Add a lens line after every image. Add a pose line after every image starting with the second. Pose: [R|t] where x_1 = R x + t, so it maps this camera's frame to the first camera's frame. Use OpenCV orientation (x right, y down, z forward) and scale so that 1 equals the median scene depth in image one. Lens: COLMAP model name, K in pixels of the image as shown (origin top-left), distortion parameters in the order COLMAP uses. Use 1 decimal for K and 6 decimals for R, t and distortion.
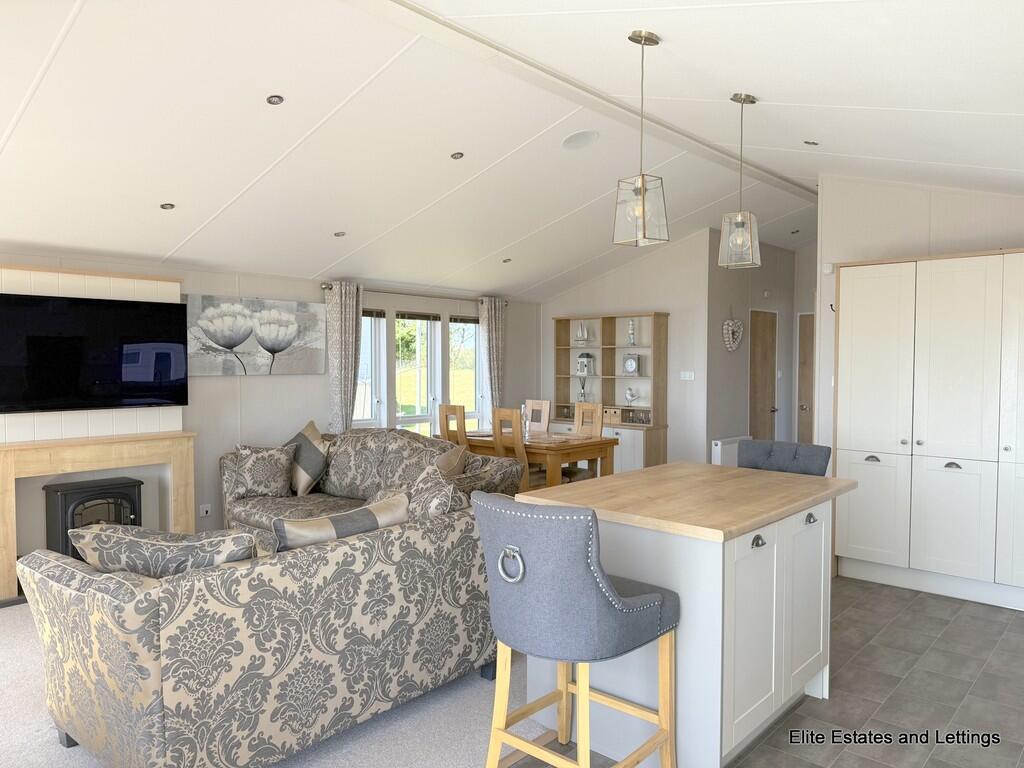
lens RADIAL K [[716.4, 0, 512.0], [0, 716.4, 384.0], [0, 0, 1]] dist [0.050268, -0.062518]
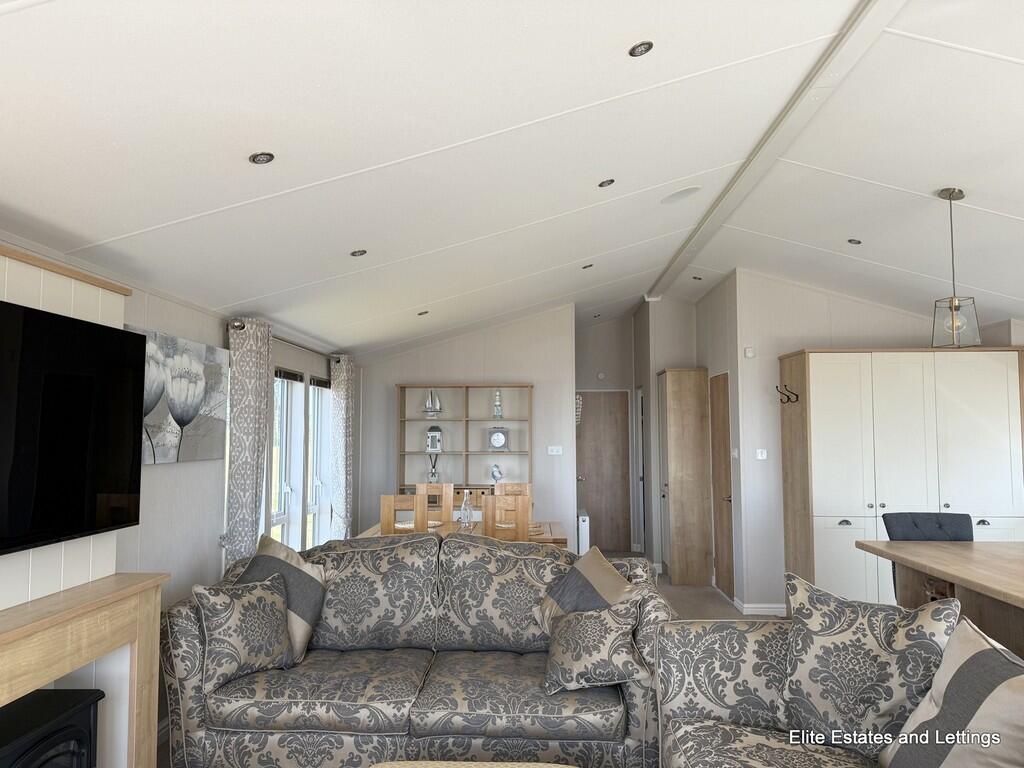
lens RADIAL K [[716.4, 0, 512.0], [0, 716.4, 384.0], [0, 0, 1]] dist [0.050268, -0.062518]
pose [[0.774918, 0.040524, 0.630761, -0.504972], [0.022287, 0.995570, -0.091342, -0.016514], [-0.631669, 0.084840, 0.770582, 0.356432]]
